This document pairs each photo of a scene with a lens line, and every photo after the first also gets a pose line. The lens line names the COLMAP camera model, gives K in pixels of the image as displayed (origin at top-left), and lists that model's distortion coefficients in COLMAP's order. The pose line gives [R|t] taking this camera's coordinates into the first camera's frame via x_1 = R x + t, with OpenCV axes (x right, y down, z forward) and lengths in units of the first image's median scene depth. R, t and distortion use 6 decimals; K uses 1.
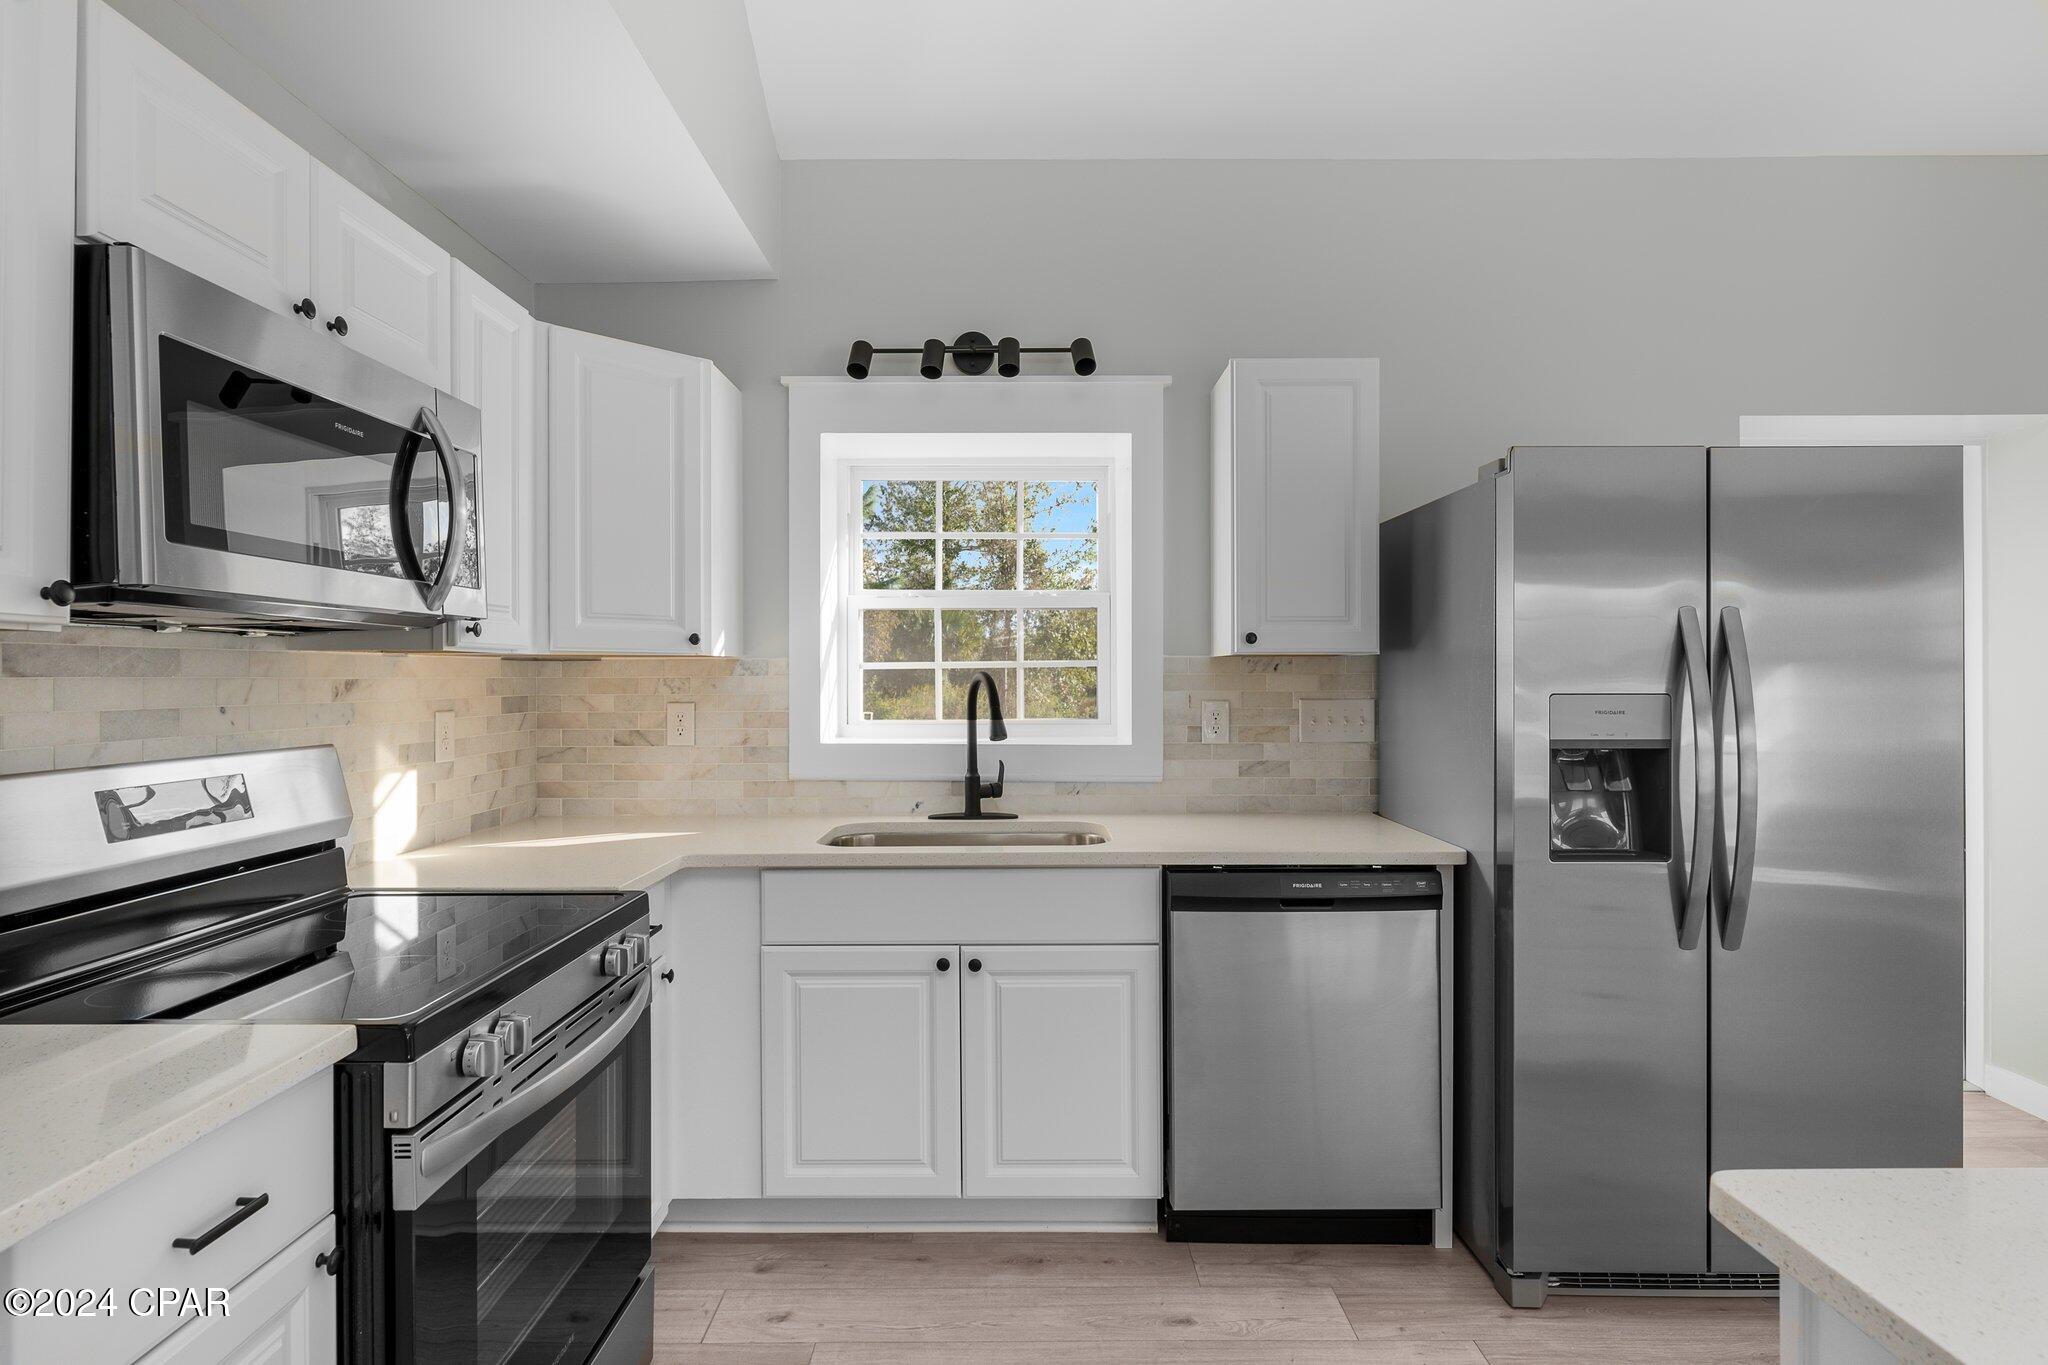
lens RADIAL K [[1031.0, 0, 1024.0], [0, 1031.0, 667.7], [0, 0, 1]] dist [0.001403, 0.000922]
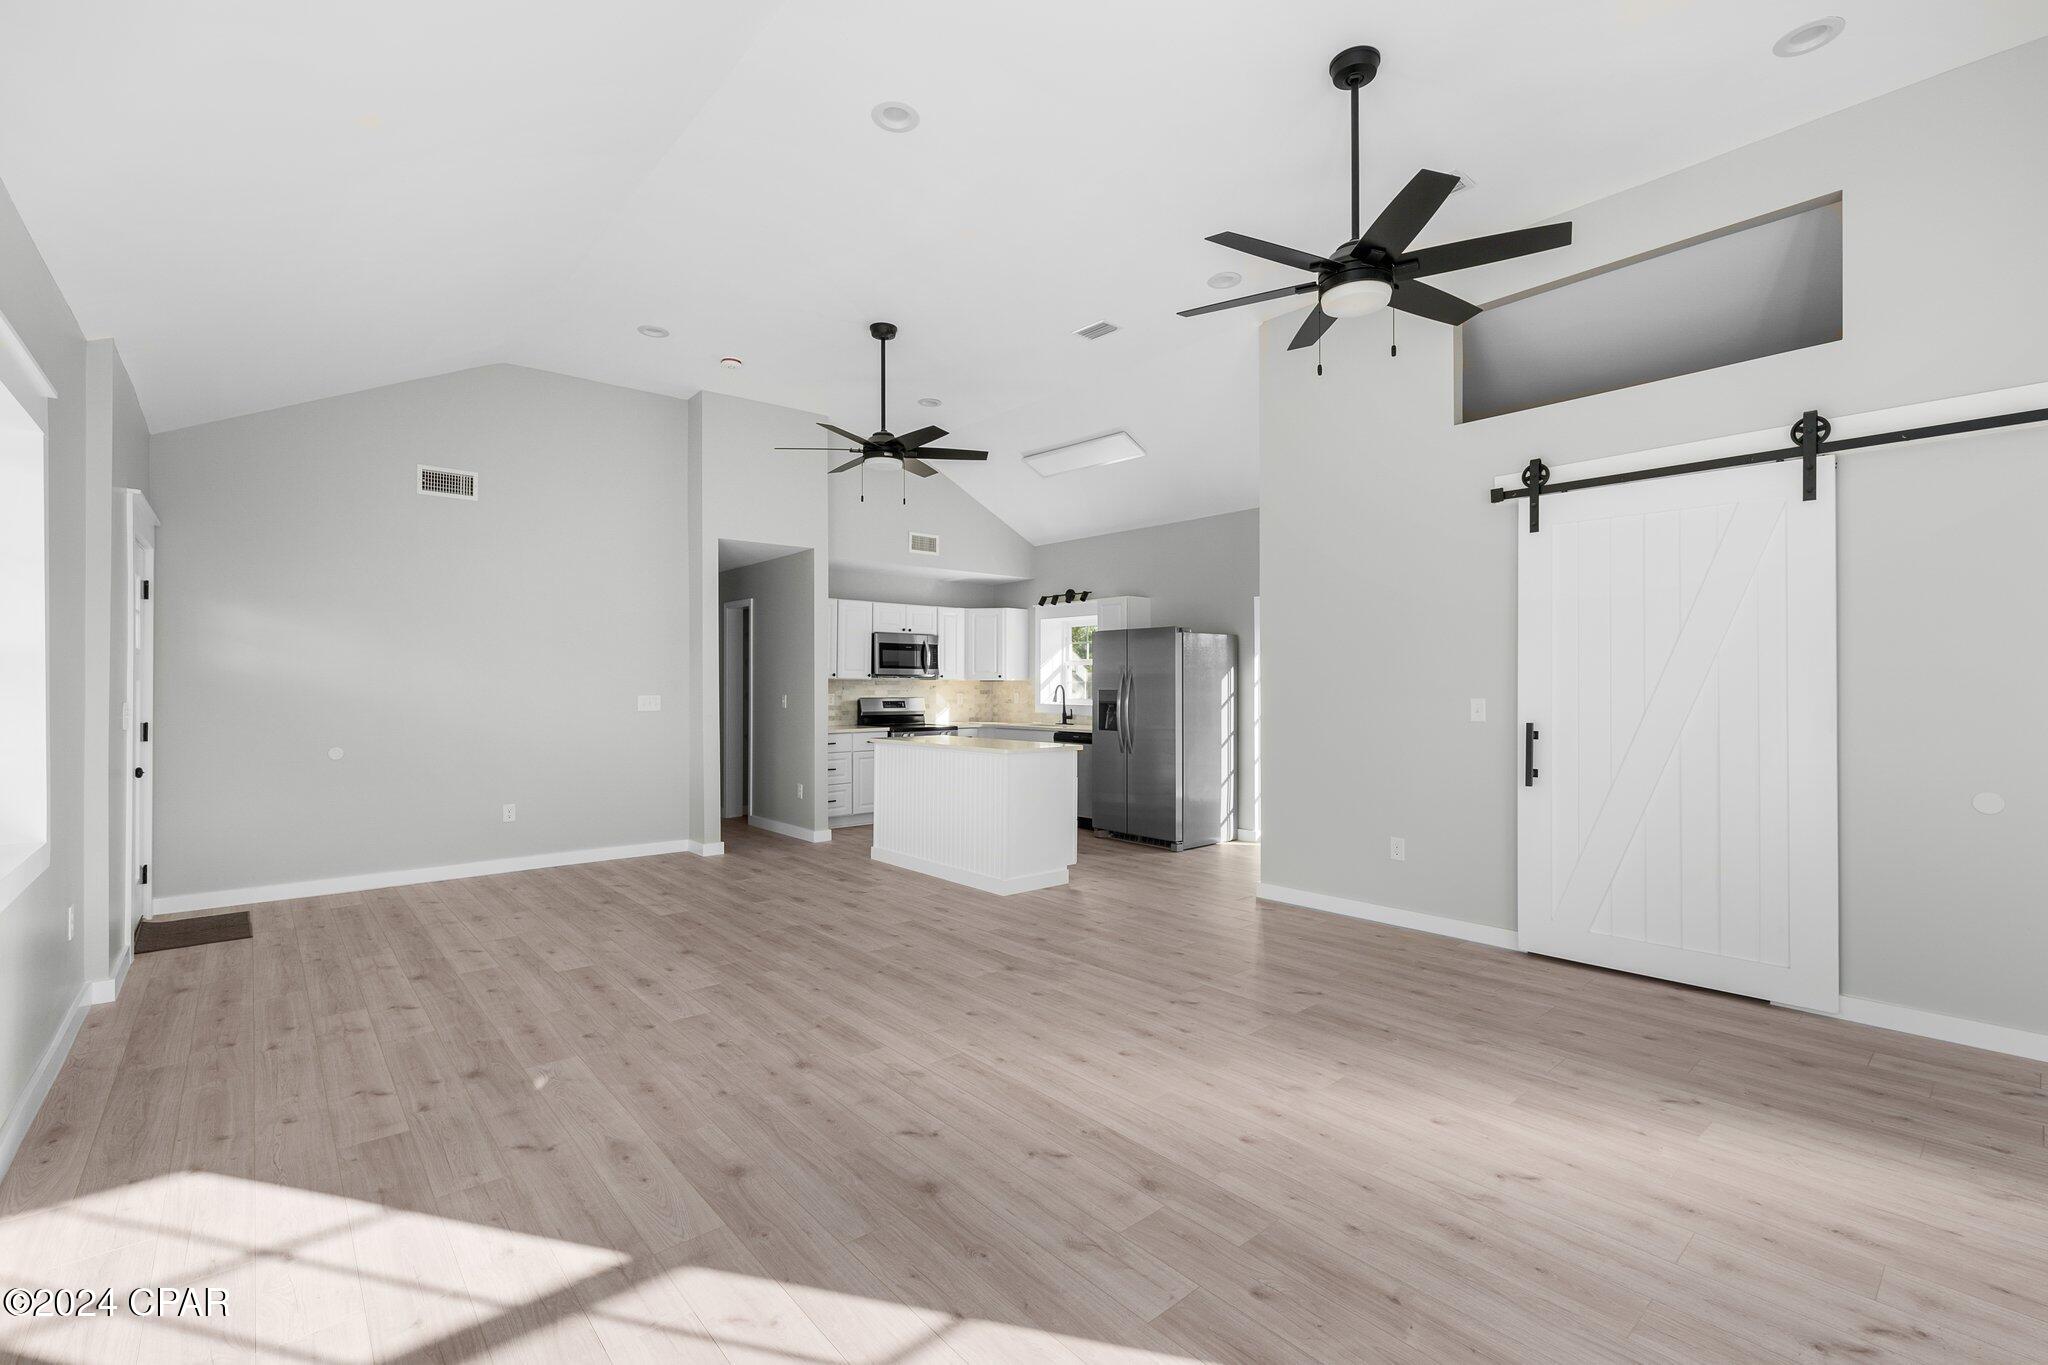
lens RADIAL K [[883.3, 0, 1029.4], [0, 883.3, 682.3], [0, 0, 1]] dist [0.001403, -0.000907]
pose [[0.663429, 0.000593, -0.748239, 2.261008], [0.002096, 0.999994, 0.002651, -0.012563], [0.748236, -0.003327, 0.663424, -1.195694]]
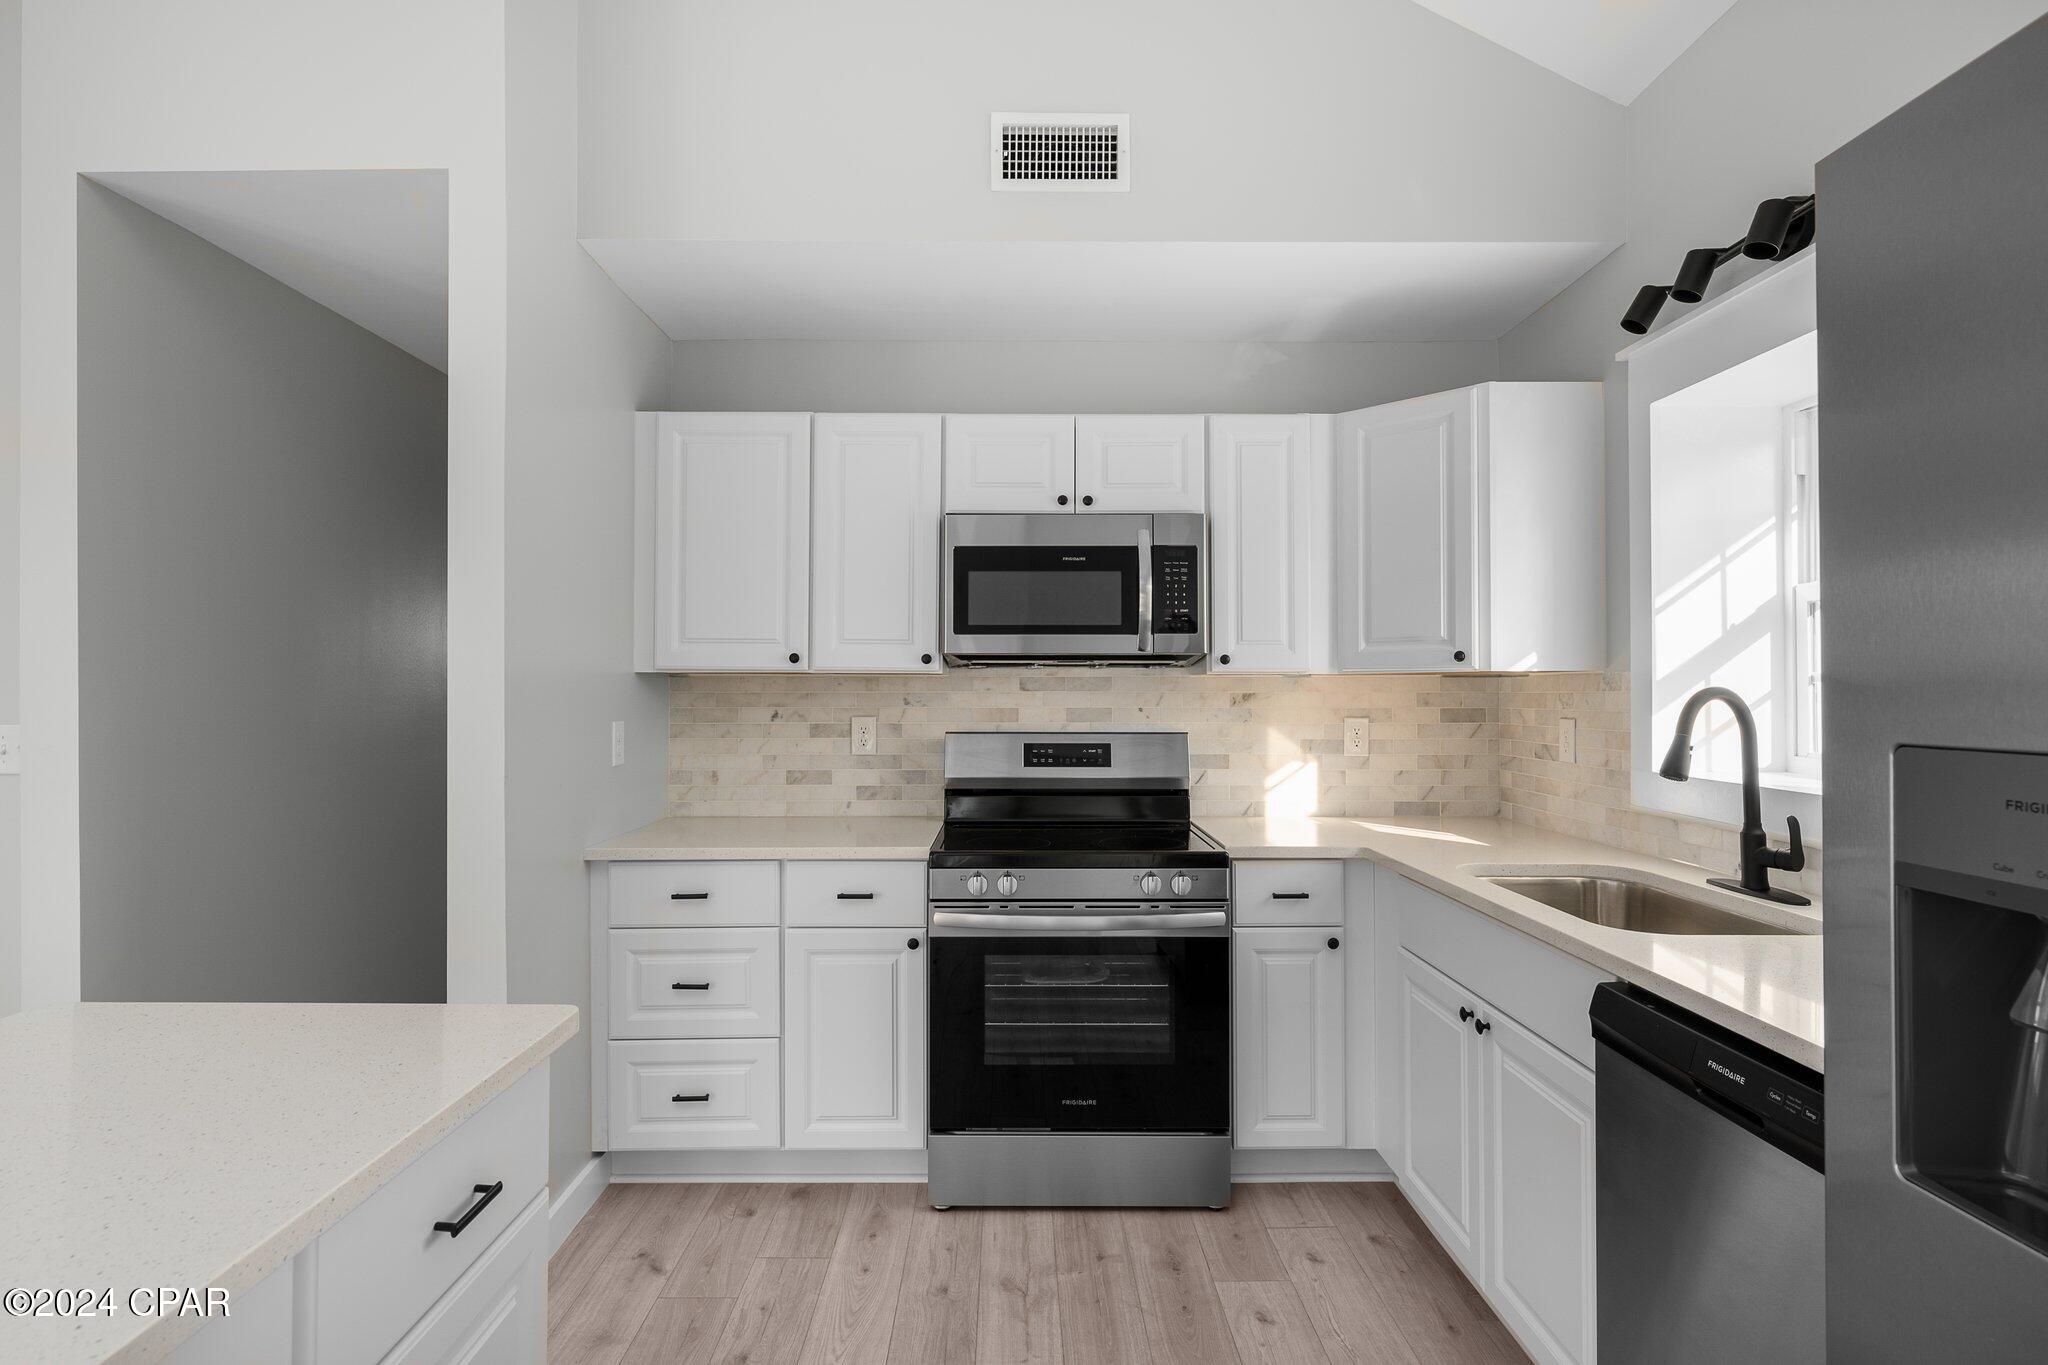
lens RADIAL K [[1031.0, 0, 1017.6], [0, 1031.0, 674.1], [0, 0, 1]] dist [0.001403, 0.000922]
pose [[-0.002736, -0.015042, -0.999883, 0.676144], [0.008092, 0.999854, -0.015064, 0.002762], [0.999964, -0.008132, -0.002614, 0.509000]]
